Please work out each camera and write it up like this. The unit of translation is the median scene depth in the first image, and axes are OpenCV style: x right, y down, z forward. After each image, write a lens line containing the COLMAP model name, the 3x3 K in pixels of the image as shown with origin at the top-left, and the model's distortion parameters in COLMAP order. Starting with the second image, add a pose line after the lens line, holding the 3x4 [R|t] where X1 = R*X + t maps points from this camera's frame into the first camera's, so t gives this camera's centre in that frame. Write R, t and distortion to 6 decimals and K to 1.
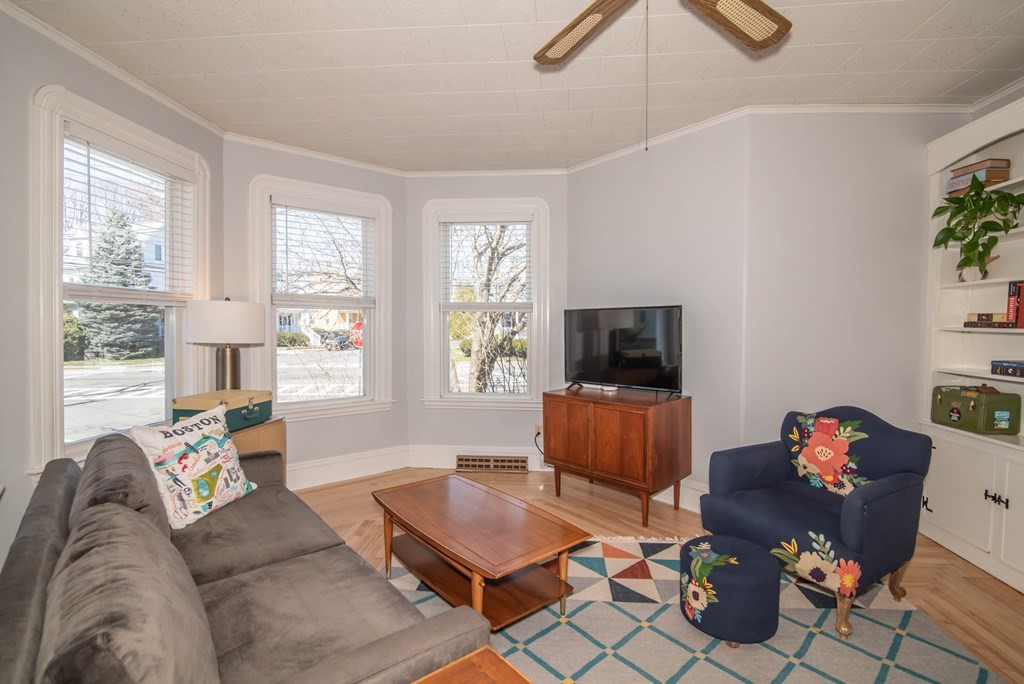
lens RADIAL K [[472.8, 0, 513.0], [0, 472.8, 327.4], [0, 0, 1]] dist [-0.000177, -0.000022]
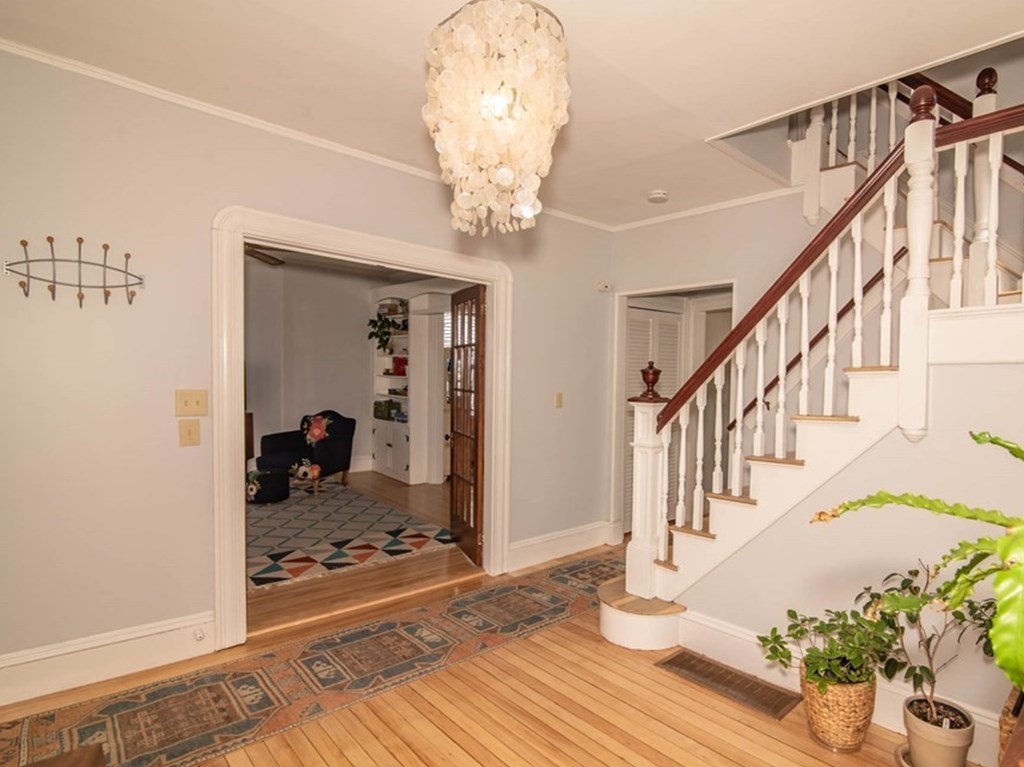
lens RADIAL K [[483.2, 0, 512.0], [0, 483.2, 383.5], [0, 0, 1]] dist [0.000875, 0.000134]
pose [[0.694349, -0.015582, 0.719470, -0.323486], [0.005790, 0.999854, 0.016066, 0.008708], [-0.719616, -0.006990, 0.694337, -1.188142]]
